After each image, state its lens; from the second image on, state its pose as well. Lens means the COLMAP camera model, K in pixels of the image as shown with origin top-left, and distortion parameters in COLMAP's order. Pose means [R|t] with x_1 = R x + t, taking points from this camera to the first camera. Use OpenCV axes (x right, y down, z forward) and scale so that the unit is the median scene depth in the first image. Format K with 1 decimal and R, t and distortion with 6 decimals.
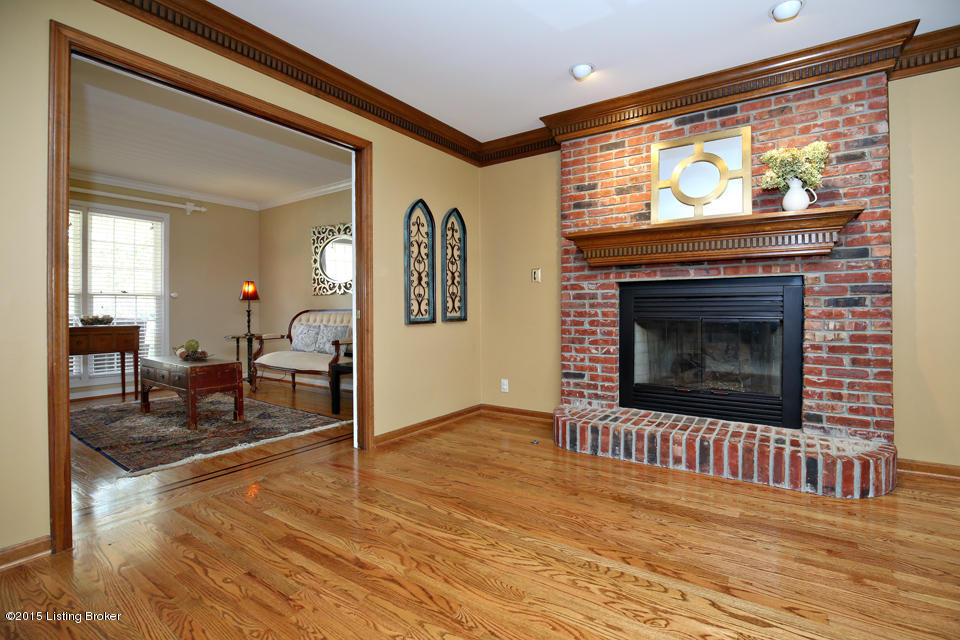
lens RADIAL K [[448.6, 0, 503.5], [0, 448.6, 308.6], [0, 0, 1]] dist [-0.027808, 0.002020]
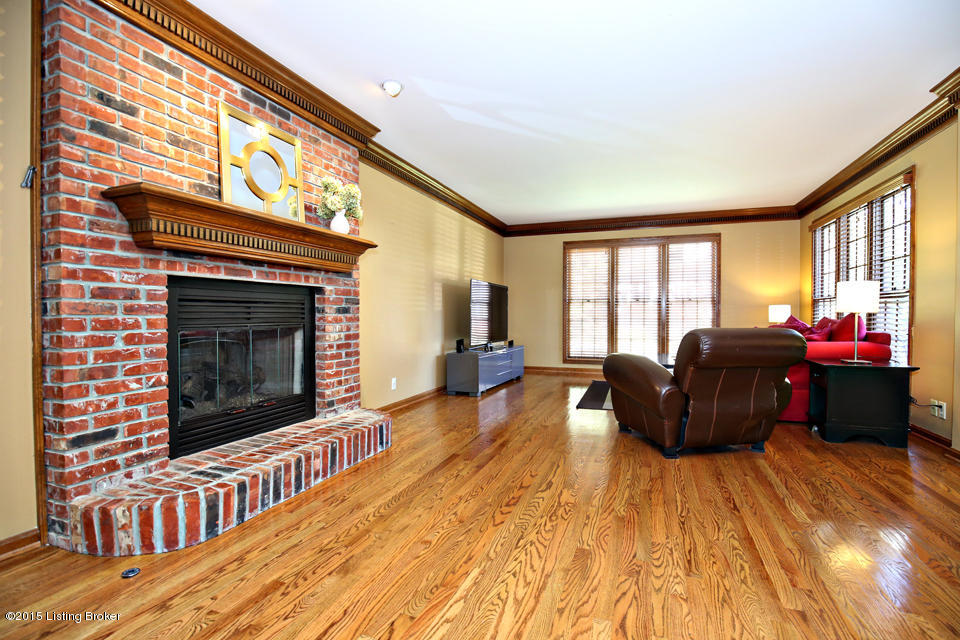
lens RADIAL K [[448.6, 0, 481.2], [0, 448.6, 323.6], [0, 0, 1]] dist [-0.027808, 0.002020]
pose [[-0.210516, -0.016980, 0.977443, -0.522100], [0.002270, 0.999838, 0.017858, 0.002269], [-0.977588, 0.005978, -0.210443, 0.736304]]
